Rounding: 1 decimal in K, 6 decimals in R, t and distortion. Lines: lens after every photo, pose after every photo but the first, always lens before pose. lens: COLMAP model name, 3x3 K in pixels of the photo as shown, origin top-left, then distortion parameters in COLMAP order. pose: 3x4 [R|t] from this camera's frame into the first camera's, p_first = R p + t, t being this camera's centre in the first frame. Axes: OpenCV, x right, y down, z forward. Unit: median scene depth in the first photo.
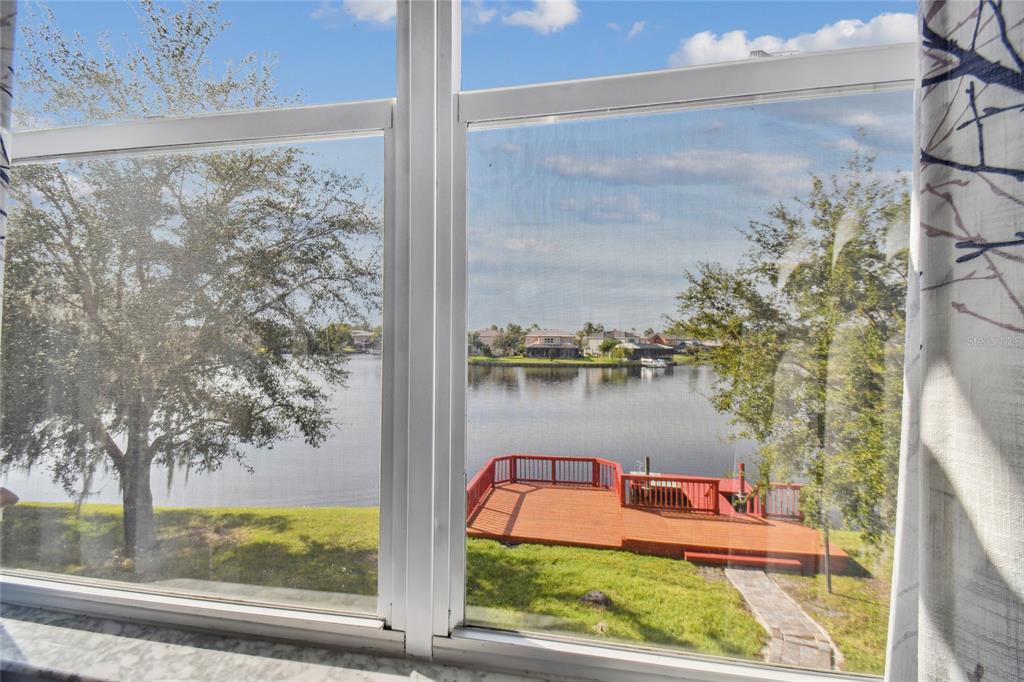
lens RADIAL K [[450.5, 0, 509.7], [0, 450.5, 337.9], [0, 0, 1]] dist [0.050439, -0.029154]
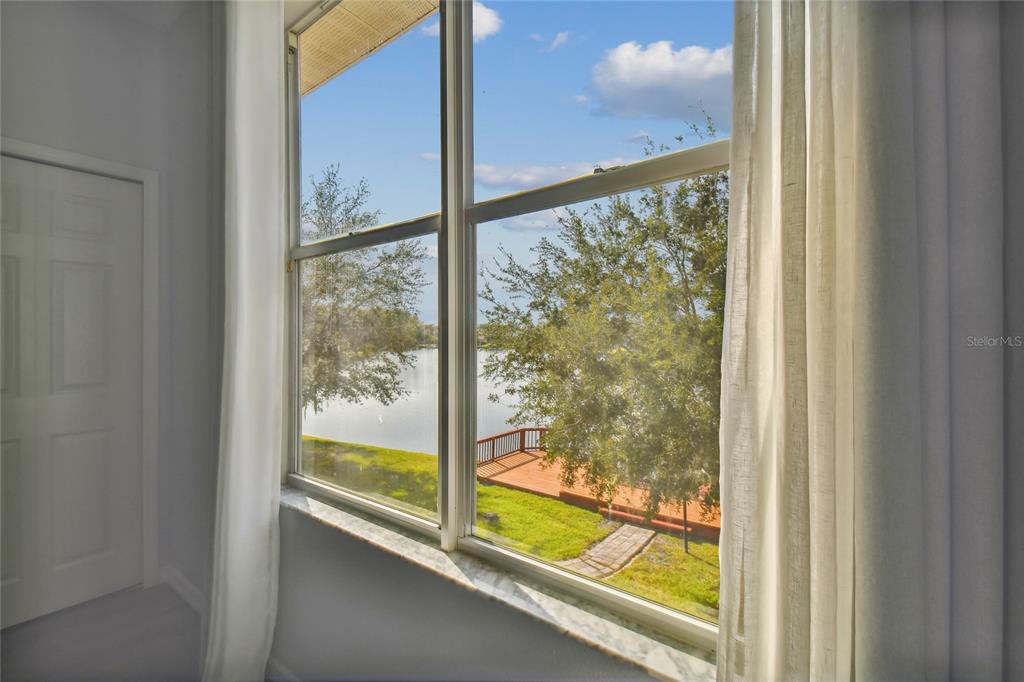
lens RADIAL K [[450.5, 0, 509.7], [0, 450.5, 337.9], [0, 0, 1]] dist [0.050439, -0.029154]
pose [[0.890569, -0.007863, -0.454780, 0.689525], [0.013138, 0.999878, 0.008439, 0.013652], [0.454658, -0.013491, 0.890564, -0.151788]]
